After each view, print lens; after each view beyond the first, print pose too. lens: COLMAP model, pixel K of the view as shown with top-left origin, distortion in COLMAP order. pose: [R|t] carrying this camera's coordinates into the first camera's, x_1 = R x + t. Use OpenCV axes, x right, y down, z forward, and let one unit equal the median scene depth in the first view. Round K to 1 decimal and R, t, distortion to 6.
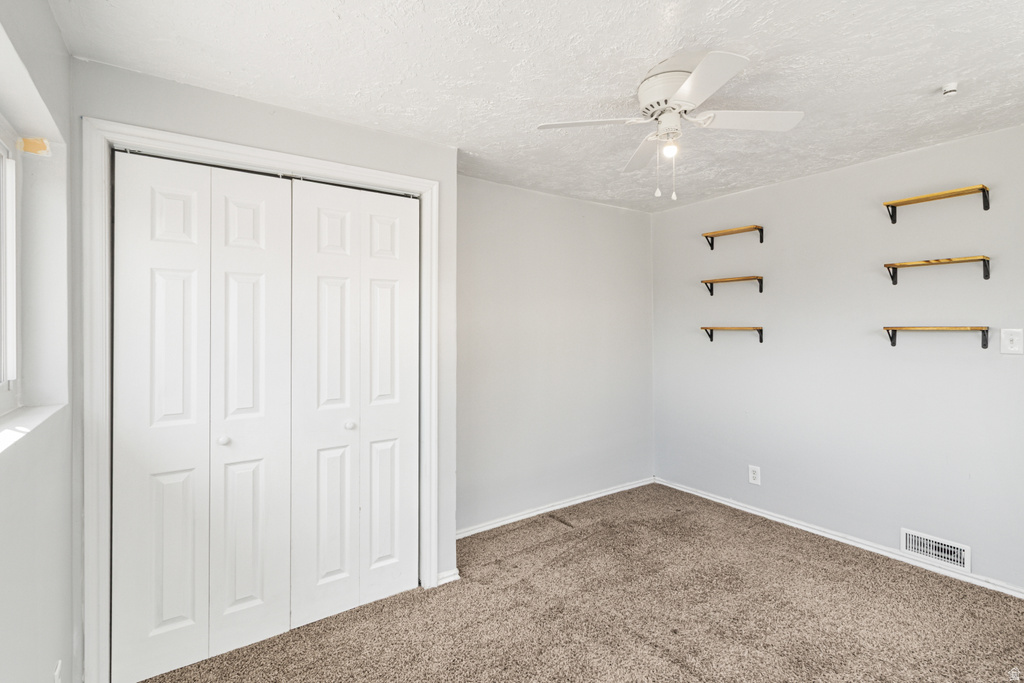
lens RADIAL K [[489.7, 0, 512.9], [0, 489.7, 320.9], [0, 0, 1]] dist [0.001320, 0.000279]
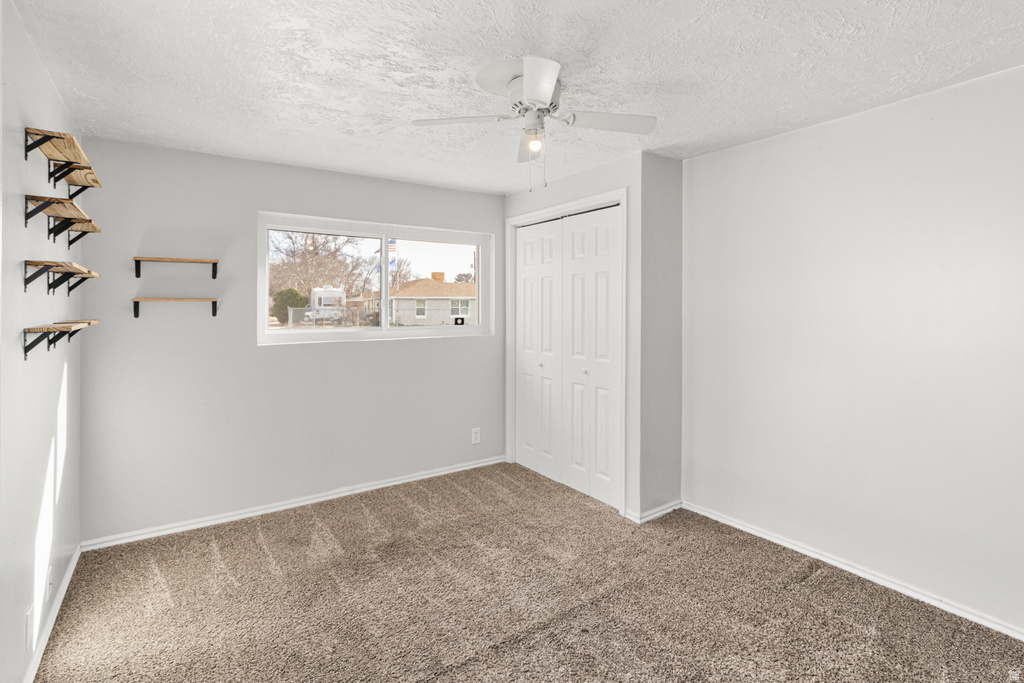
lens RADIAL K [[499.9, 0, 510.3], [0, 499.9, 312.5], [0, 0, 1]] dist [-0.000003, 0.000440]
pose [[-0.025244, 0.009328, -0.999638, 1.220384], [0.001071, 0.999956, 0.009304, 0.018455], [0.999681, -0.000836, -0.025253, 0.821516]]
